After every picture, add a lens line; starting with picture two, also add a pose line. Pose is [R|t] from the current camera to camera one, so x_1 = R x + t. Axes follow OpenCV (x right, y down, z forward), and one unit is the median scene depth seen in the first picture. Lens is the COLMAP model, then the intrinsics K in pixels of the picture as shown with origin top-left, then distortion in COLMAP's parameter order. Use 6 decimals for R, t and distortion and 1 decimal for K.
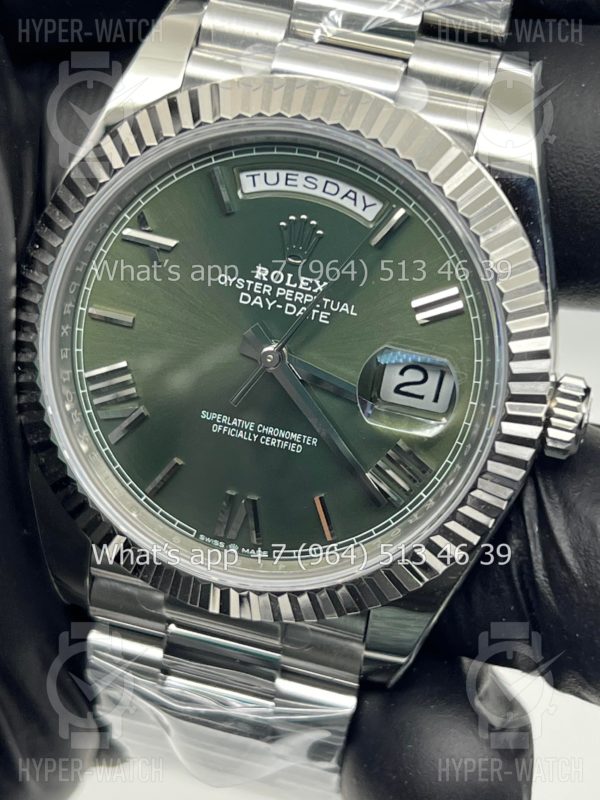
lens RADIAL K [[1876.4, 0, 300.8], [0, 1876.4, 398.7], [0, 0, 1]] dist [0.183653, 0.000000]
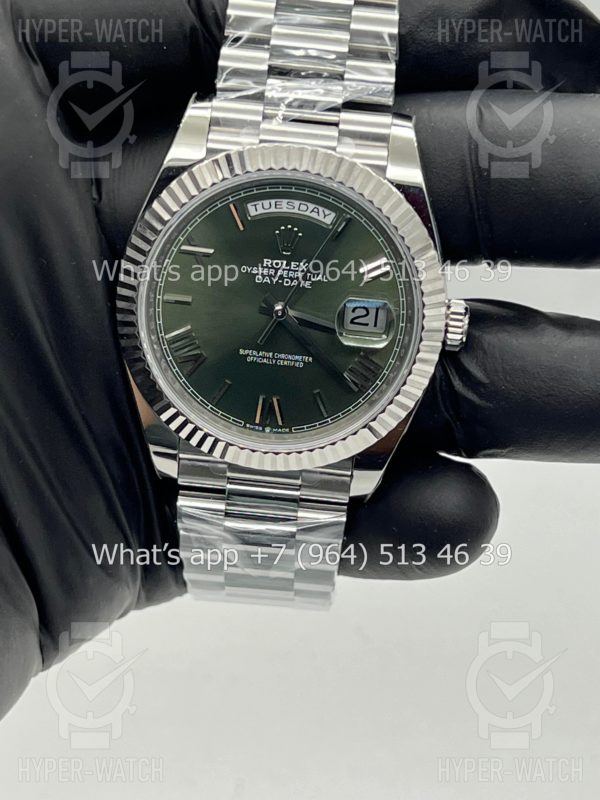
lens RADIAL K [[1876.4, 0, 298.7], [0, 1876.4, 408.4], [0, 0, 1]] dist [0.183653, 0.000000]
pose [[0.984654, -0.130313, 0.116079, -0.203715], [0.124458, 0.990622, 0.056370, -0.029417], [-0.122336, -0.041058, 0.991639, -0.659342]]
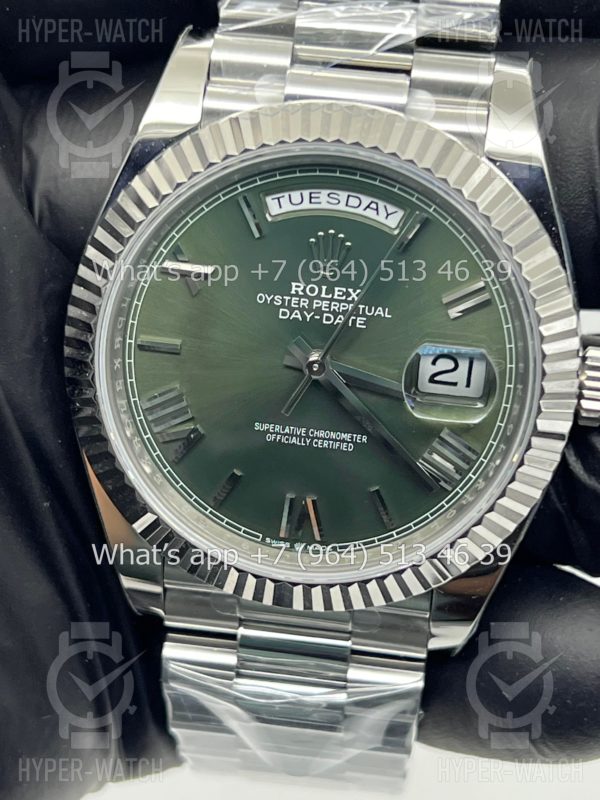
lens RADIAL K [[1876.4, 0, 292.3], [0, 1876.4, 400.6], [0, 0, 1]] dist [0.183653, 0.000000]
pose [[0.991082, -0.123582, 0.049831, -0.084522], [0.121950, 0.991934, 0.034567, -0.040924], [-0.053701, -0.028181, 0.998159, -0.062040]]
